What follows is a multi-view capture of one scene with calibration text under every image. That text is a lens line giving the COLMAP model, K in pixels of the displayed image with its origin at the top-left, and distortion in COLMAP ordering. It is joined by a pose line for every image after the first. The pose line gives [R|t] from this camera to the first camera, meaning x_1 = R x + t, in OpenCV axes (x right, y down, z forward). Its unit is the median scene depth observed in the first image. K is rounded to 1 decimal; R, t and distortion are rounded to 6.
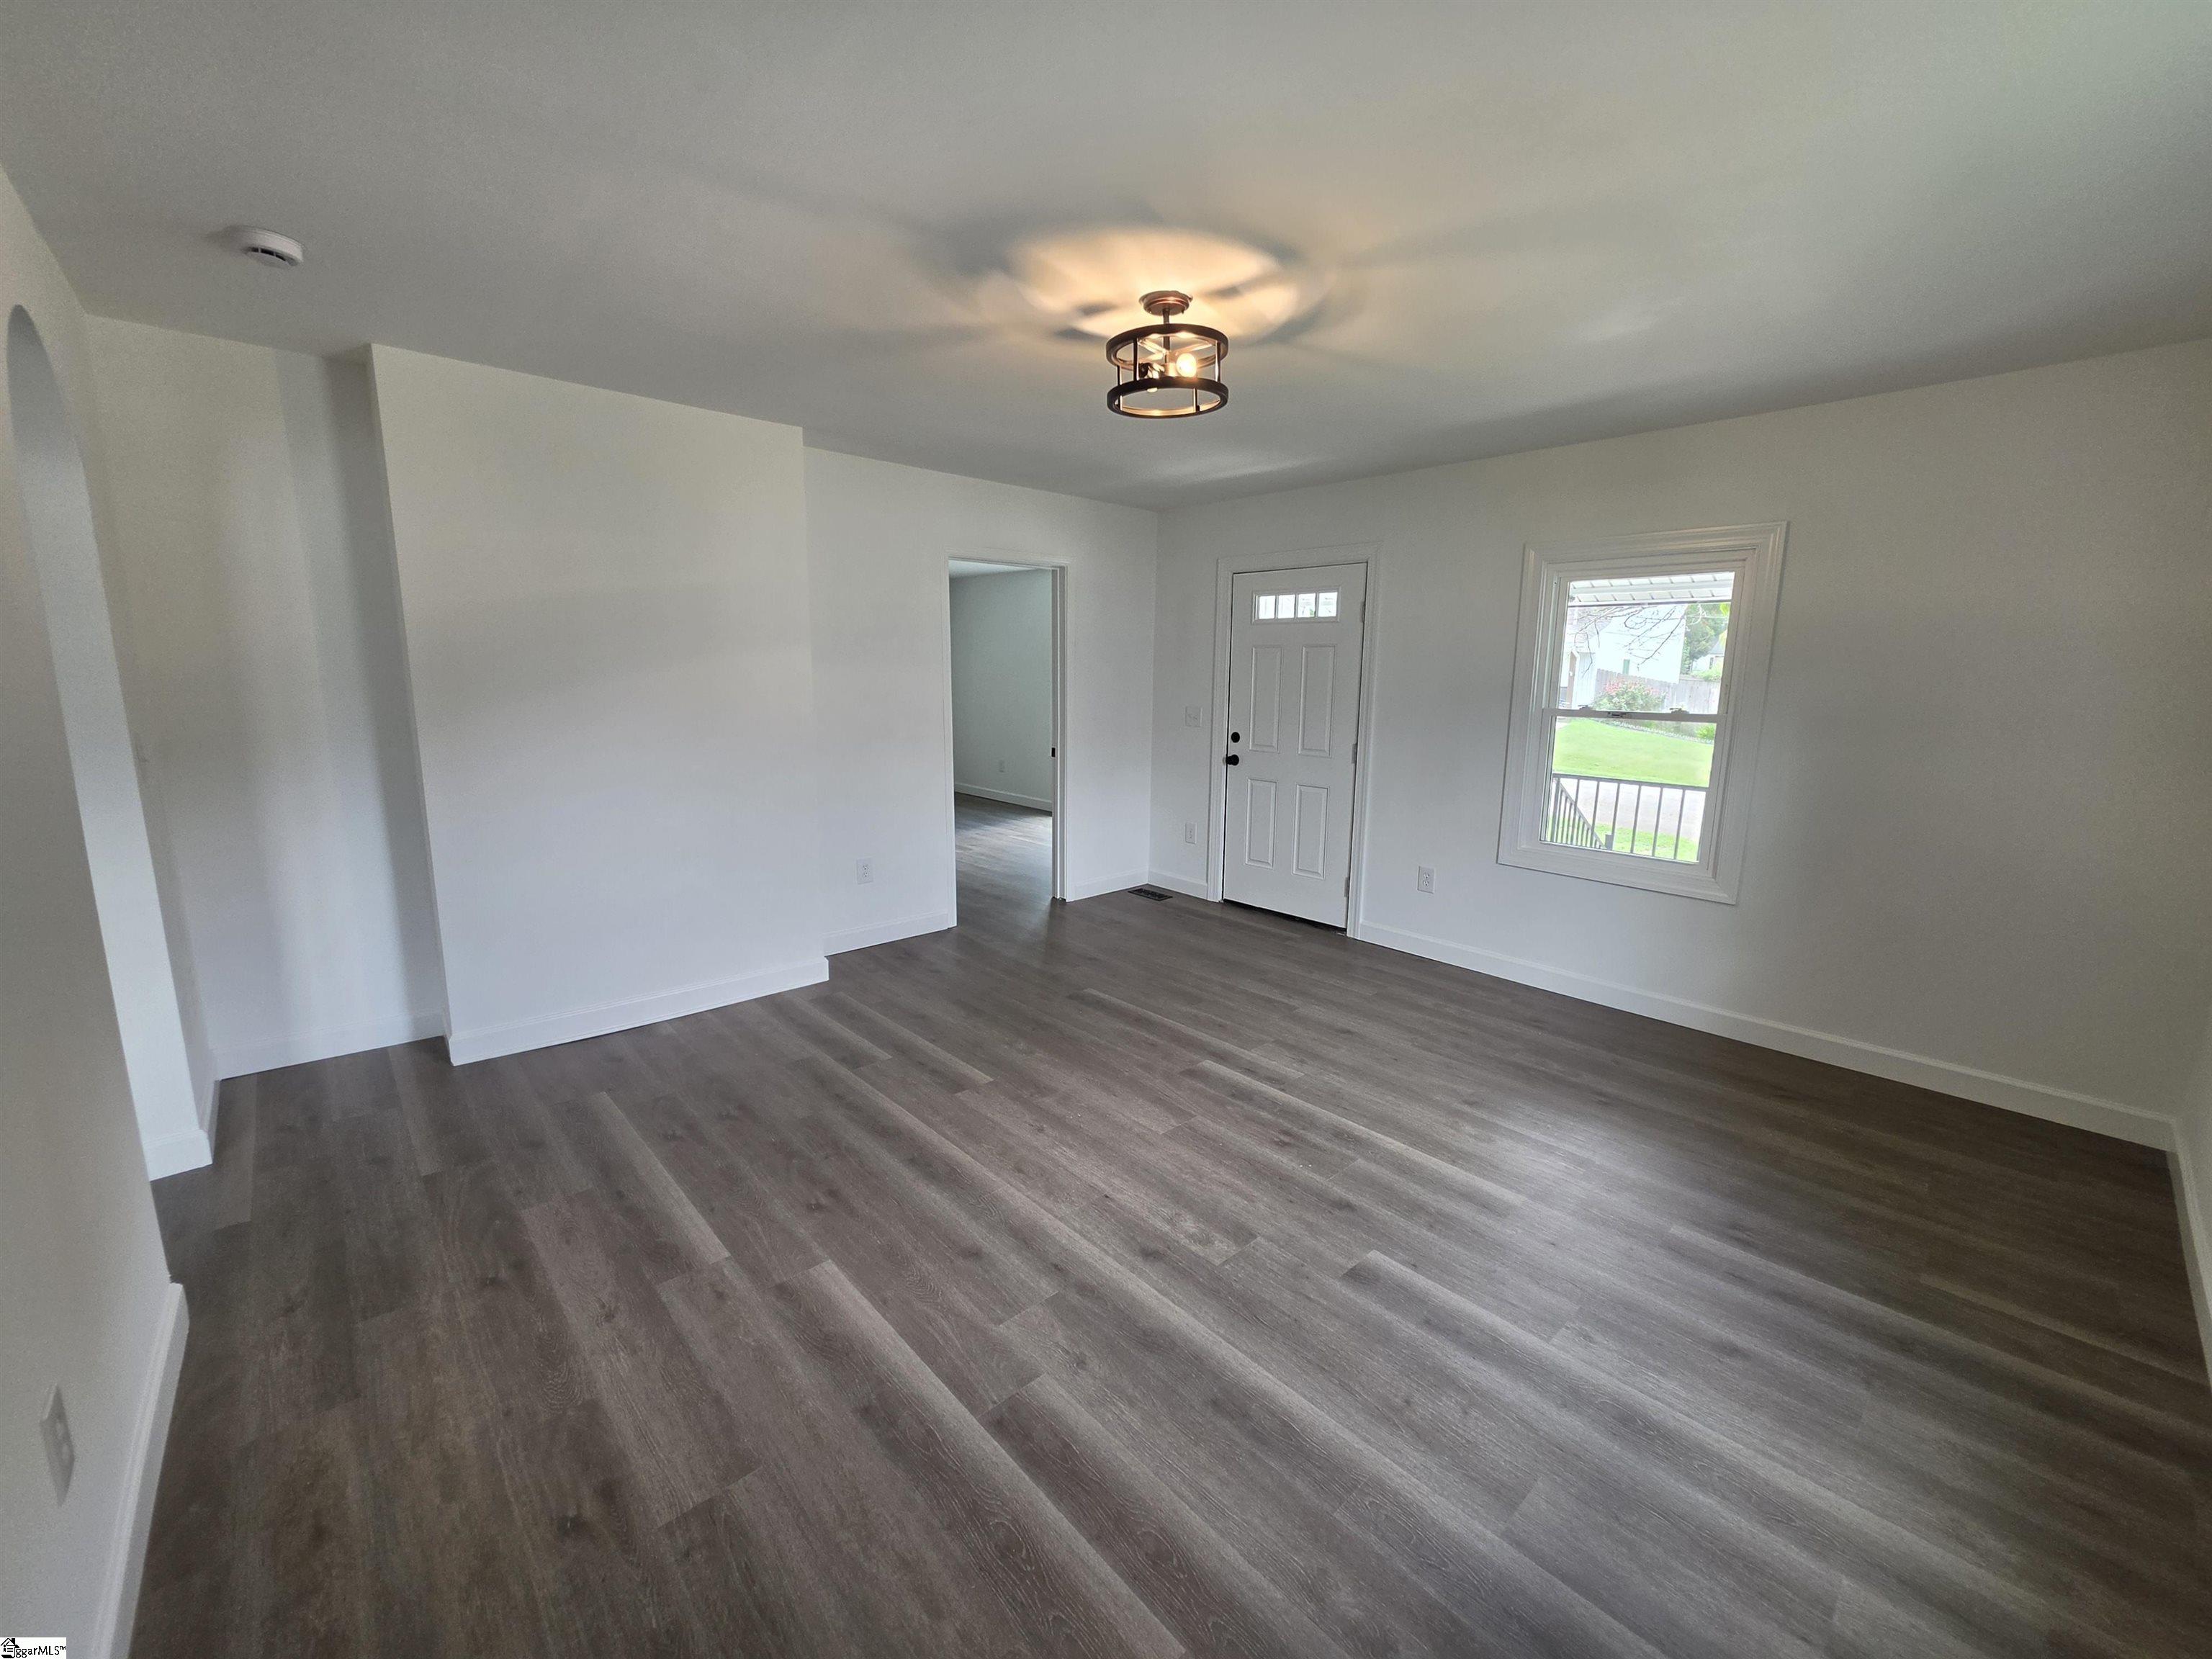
lens RADIAL K [[877.2, 0, 1095.4], [0, 877.2, 822.3], [0, 0, 1]] dist [-0.000440, -0.000003]
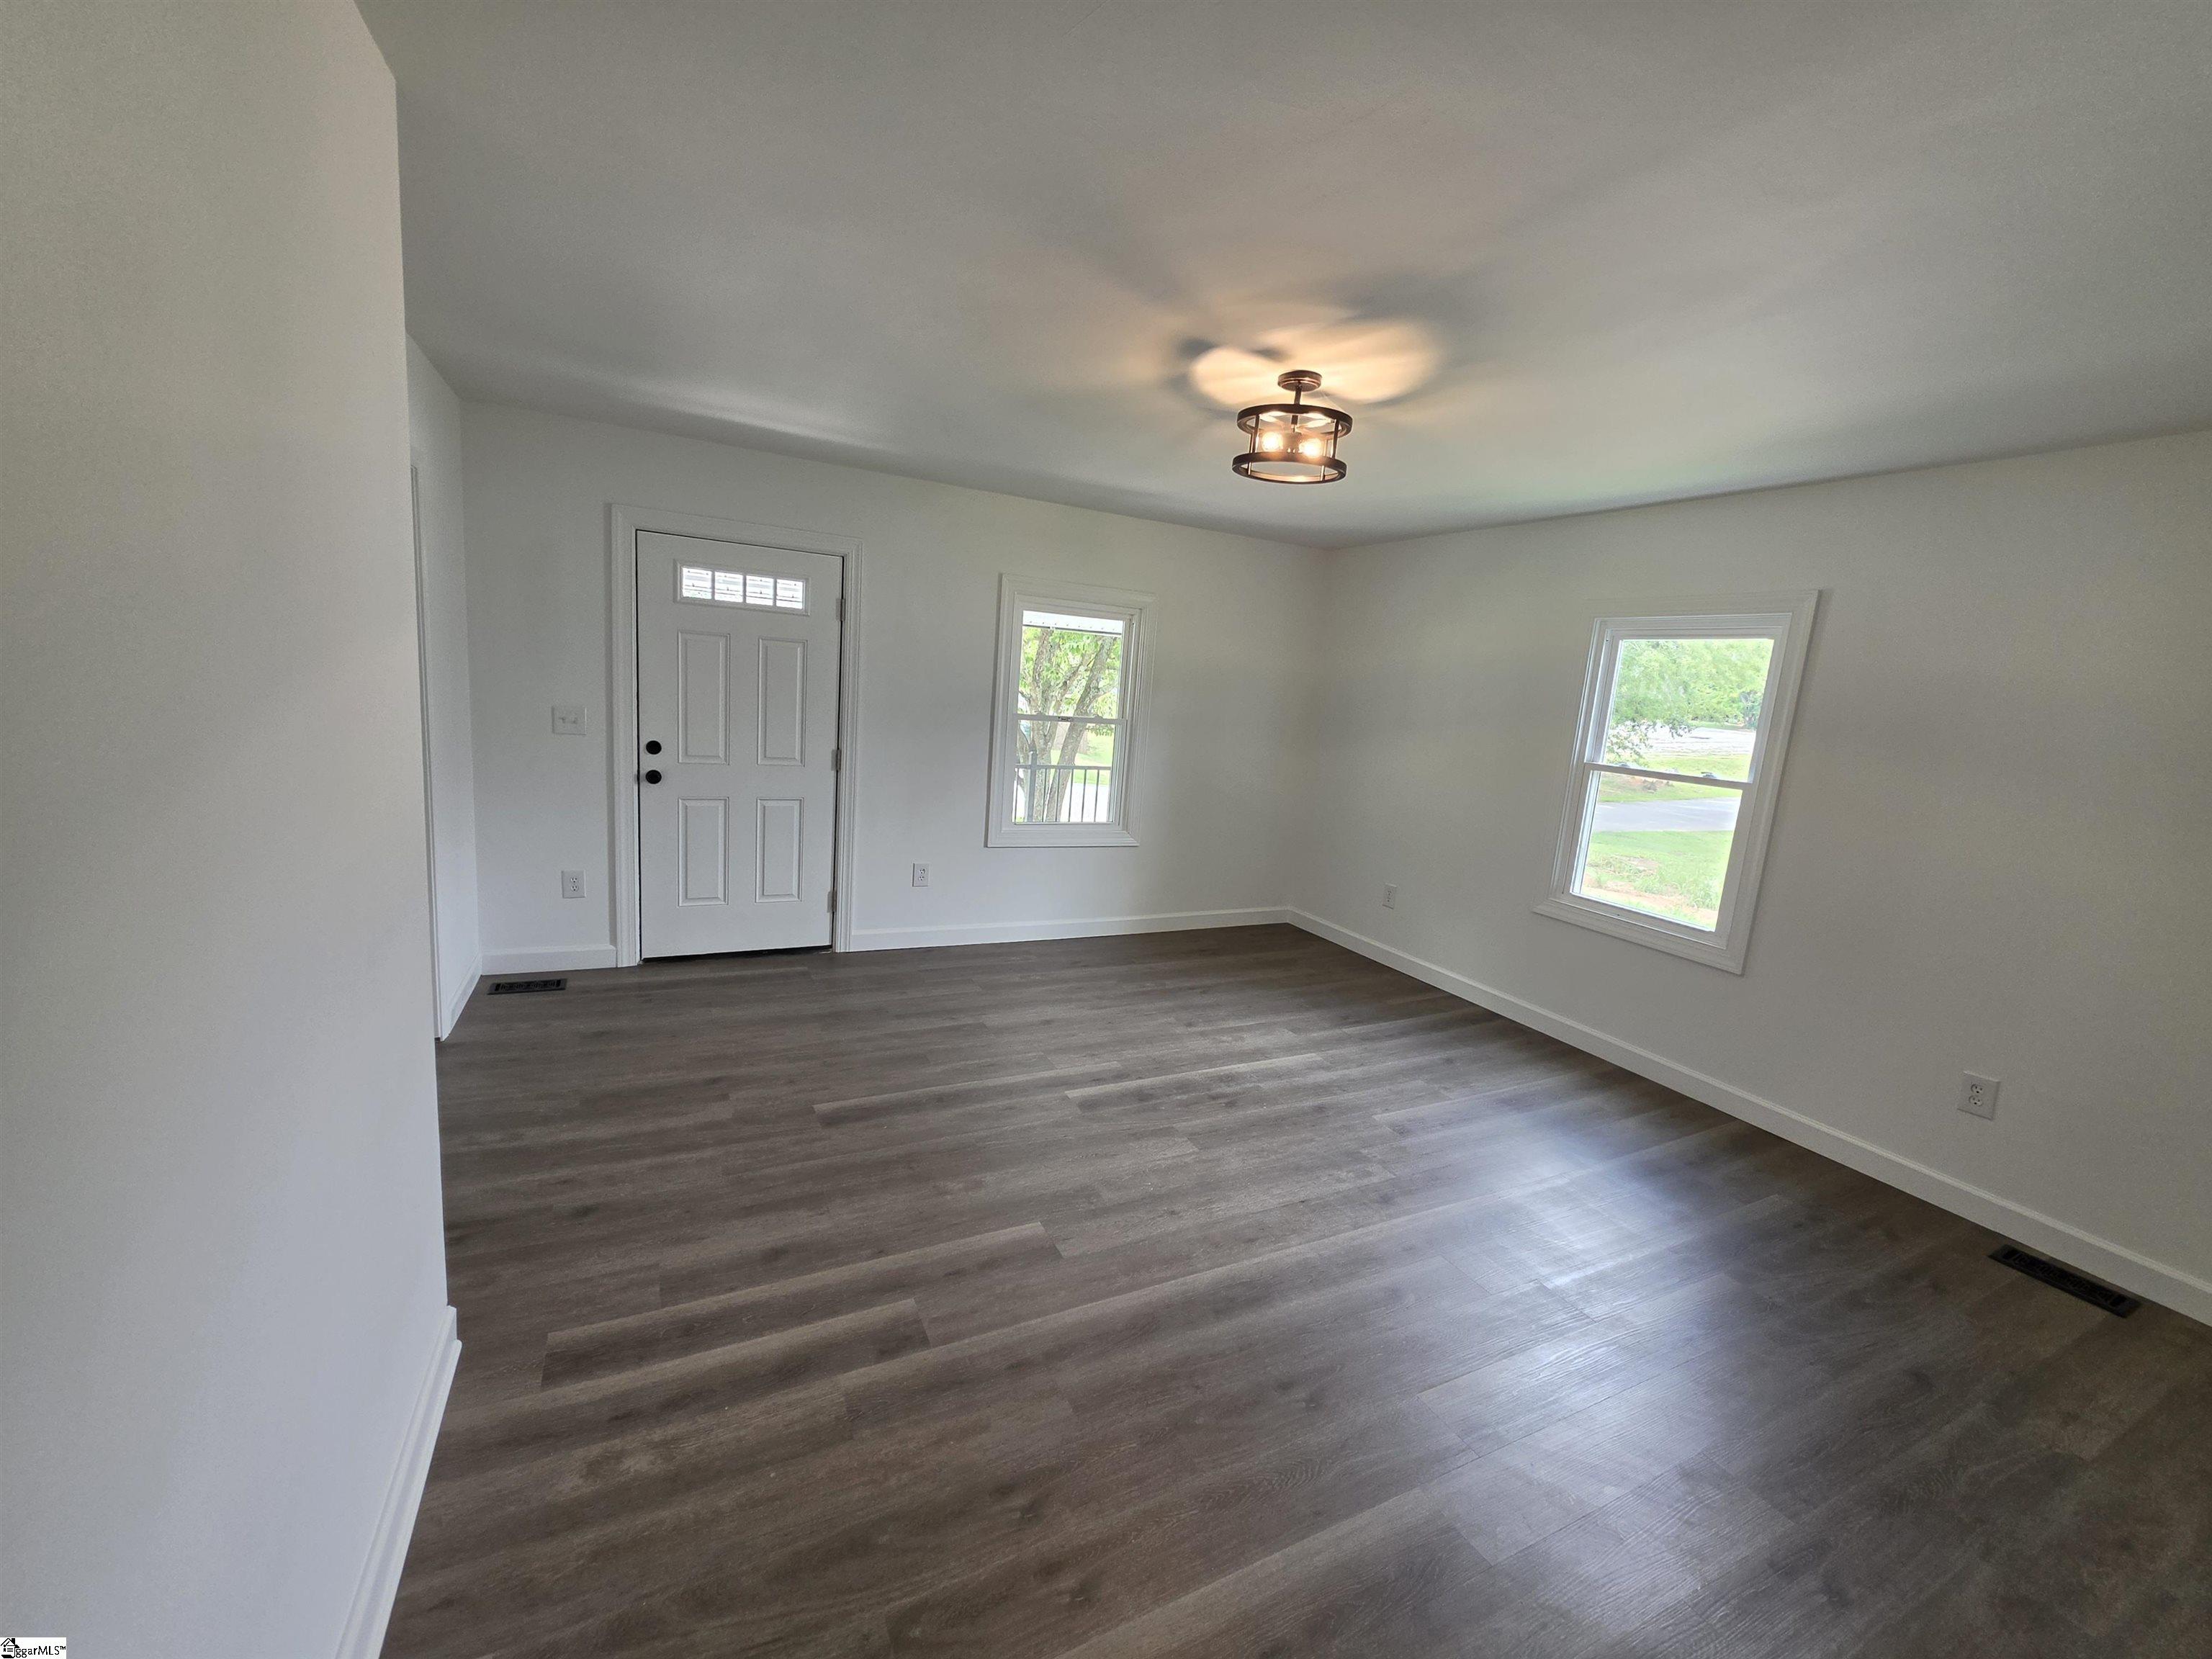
lens RADIAL K [[877.2, 0, 1107.5], [0, 877.2, 824.9], [0, 0, 1]] dist [-0.000440, -0.000003]
pose [[0.280274, -0.149956, 0.948135, -0.726626], [0.093038, 0.987316, 0.128650, -0.143557], [-0.955401, 0.052156, 0.290671, 0.630299]]
